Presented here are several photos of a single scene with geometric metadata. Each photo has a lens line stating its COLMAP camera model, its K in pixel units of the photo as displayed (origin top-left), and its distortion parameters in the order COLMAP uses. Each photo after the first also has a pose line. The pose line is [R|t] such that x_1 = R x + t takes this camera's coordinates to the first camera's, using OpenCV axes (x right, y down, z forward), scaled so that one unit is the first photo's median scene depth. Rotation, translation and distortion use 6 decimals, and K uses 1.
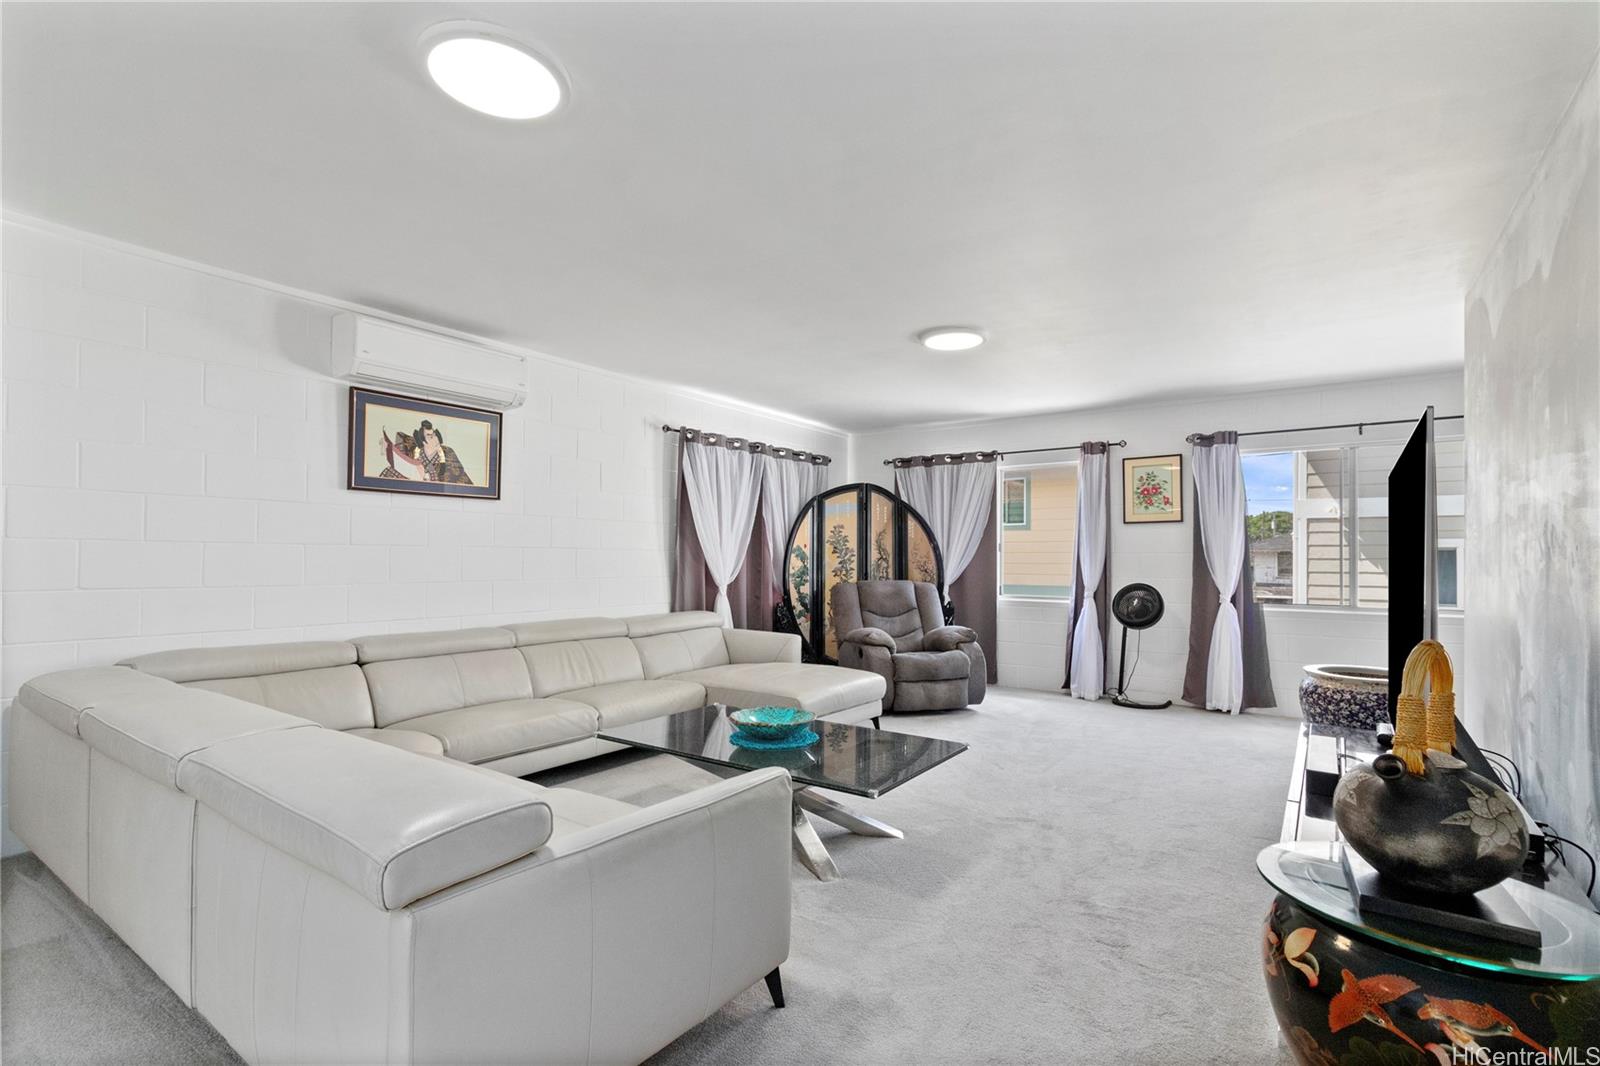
lens RADIAL K [[754.8, 0, 804.8], [0, 754.8, 557.0], [0, 0, 1]] dist [0.000457, -0.000116]
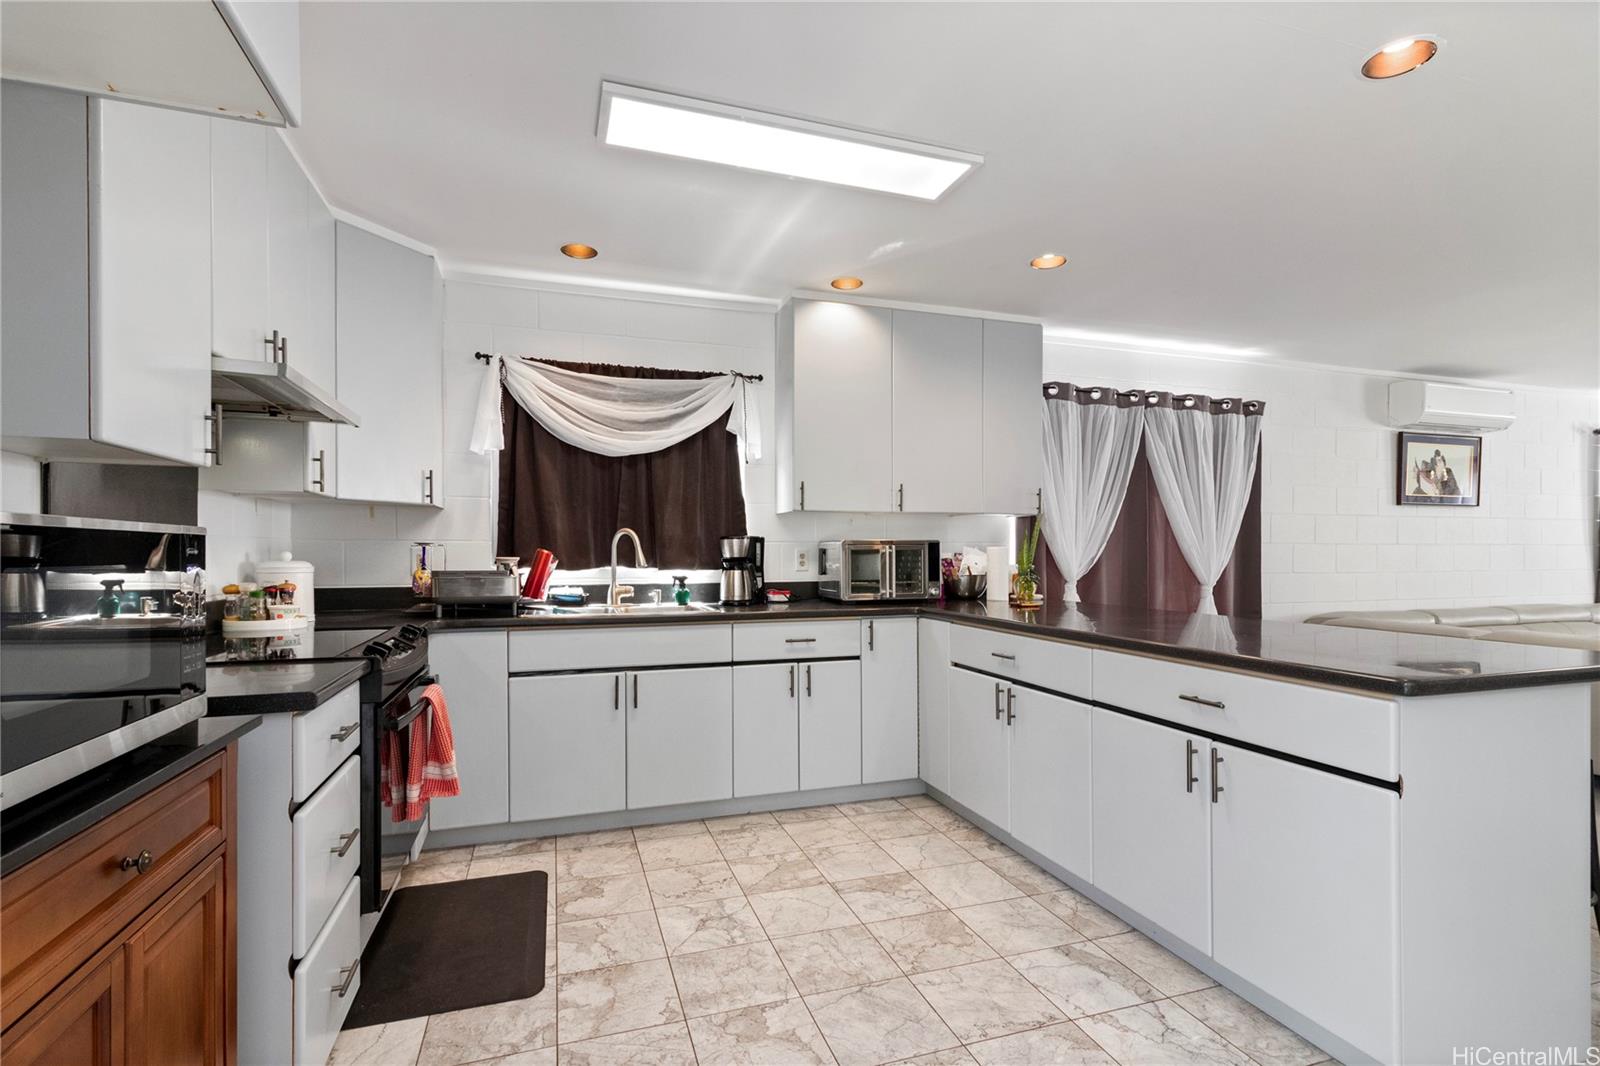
lens RADIAL K [[754.8, 0, 804.8], [0, 754.8, 557.0], [0, 0, 1]] dist [0.000457, -0.000116]
pose [[0.801882, -0.011547, -0.597370, -0.586912], [0.010742, 0.999930, -0.004907, 0.001752], [0.597385, -0.002482, 0.801950, -0.706198]]
